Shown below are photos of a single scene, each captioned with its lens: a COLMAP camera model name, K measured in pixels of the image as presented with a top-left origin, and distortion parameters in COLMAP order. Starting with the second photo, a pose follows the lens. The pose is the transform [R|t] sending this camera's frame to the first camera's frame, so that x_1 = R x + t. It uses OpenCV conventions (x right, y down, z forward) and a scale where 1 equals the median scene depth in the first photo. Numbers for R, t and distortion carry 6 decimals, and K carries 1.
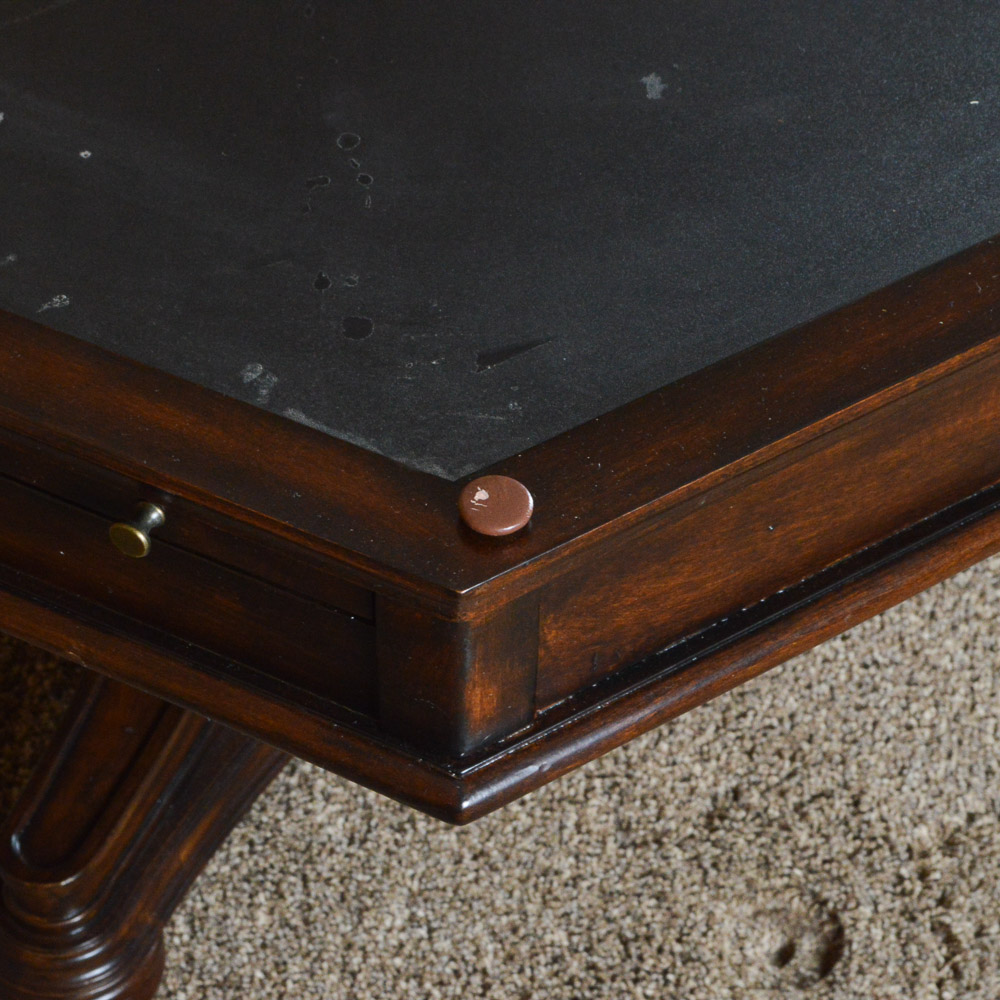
lens RADIAL K [[2769.2, 0, 499.0], [0, 2769.2, 502.0], [0, 0, 1]] dist [0.001971, 0.000000]
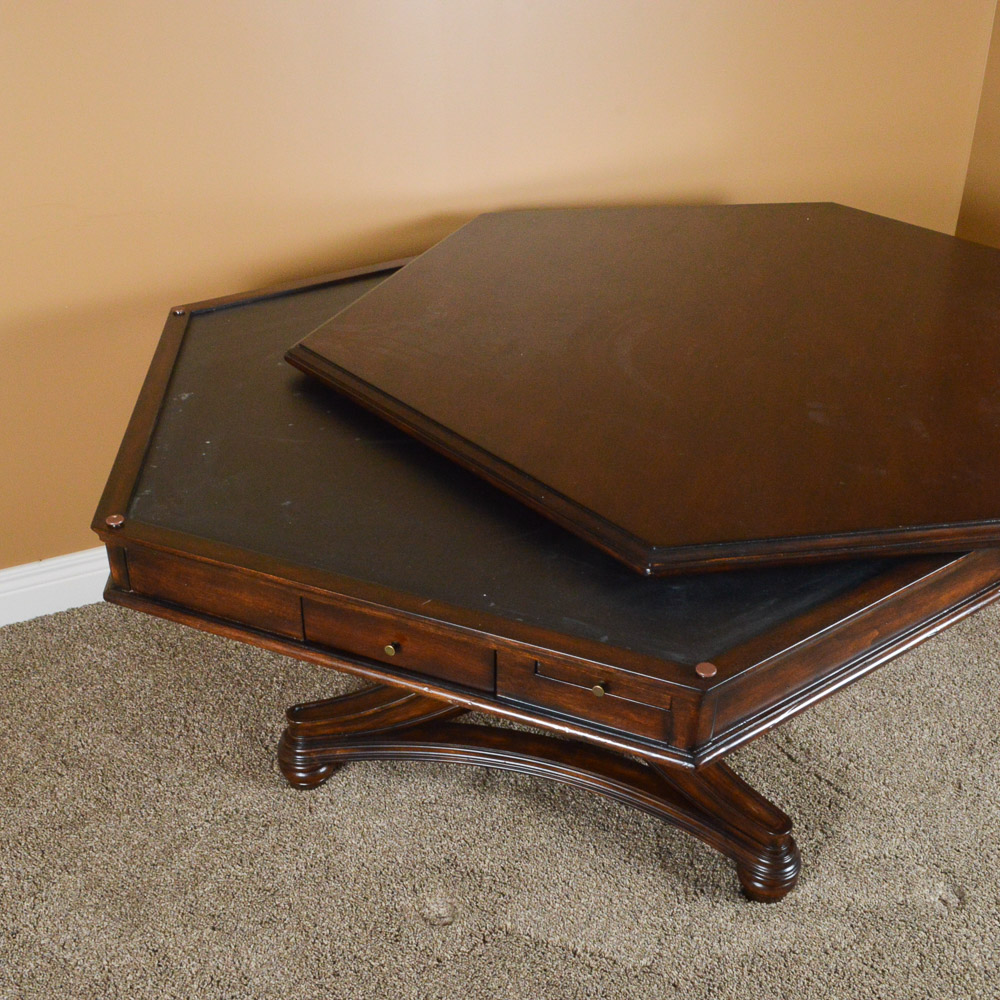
lens RADIAL K [[1202.5, 0, 510.5], [0, 1202.5, 508.6], [0, 0, 1]] dist [-0.087089, 0.000000]
pose [[0.556616, 0.407508, -0.723959, 0.868584], [-0.614013, 0.788797, -0.028080, -0.175470], [0.559614, 0.460149, 0.689271, 0.027053]]
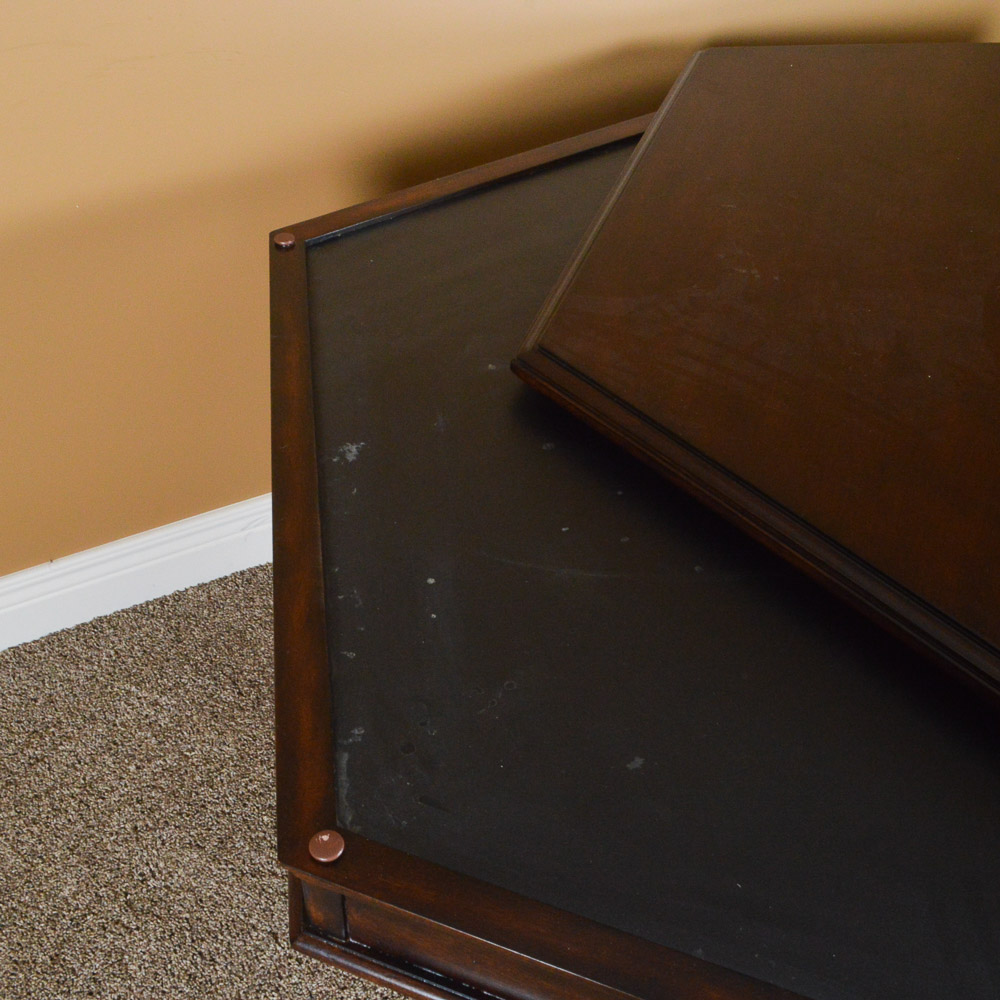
lens RADIAL K [[1202.5, 0, 509.3], [0, 1202.5, 505.8], [0, 0, 1]] dist [-0.087089, 0.000000]
pose [[0.588205, 0.549324, -0.593513, 0.251115], [-0.618671, 0.778300, 0.107215, -0.201968], [0.520827, 0.304125, 0.797651, 0.130348]]
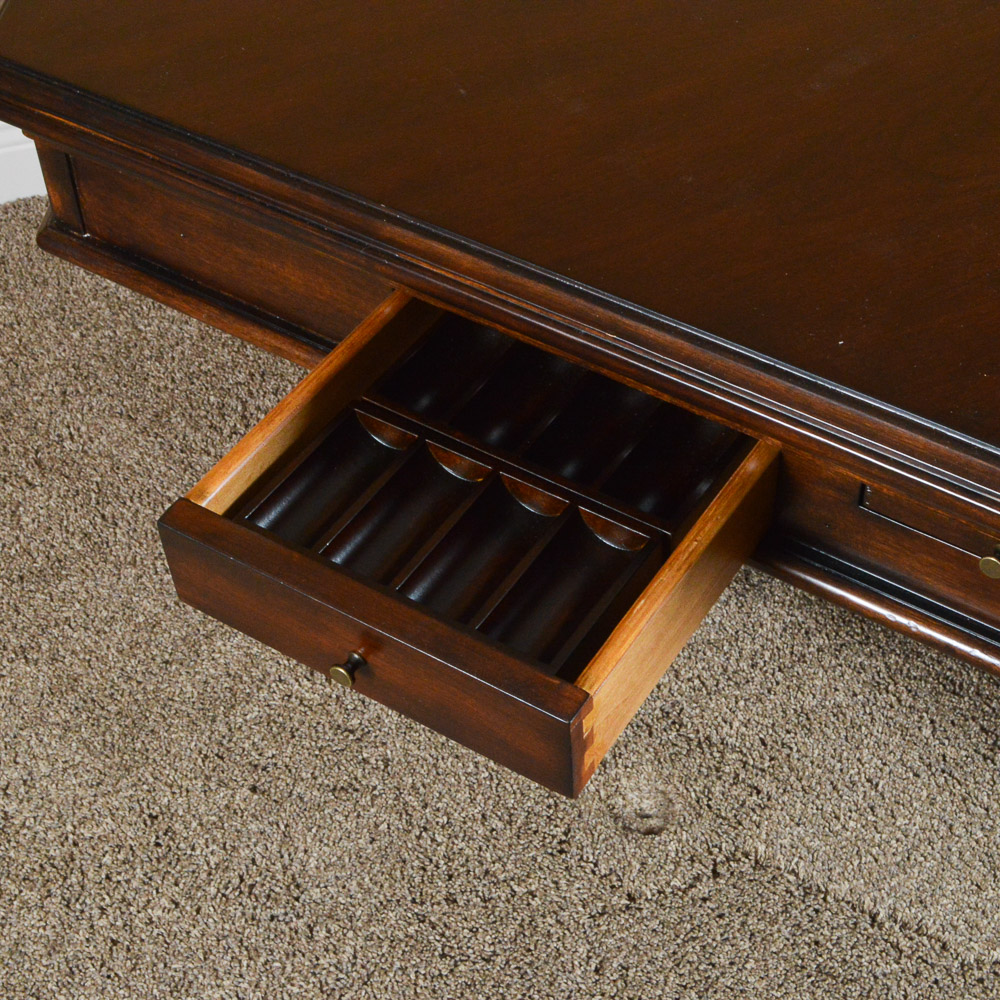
lens RADIAL K [[1798.9, 0, 503.1], [0, 1798.9, 507.0], [0, 0, 1]] dist [-0.055032, 0.000000]
pose [[0.388067, 0.640576, -0.662621, 0.660880], [-0.658580, 0.695694, 0.286848, -0.207768], [0.644729, 0.325073, 0.691847, 0.186461]]
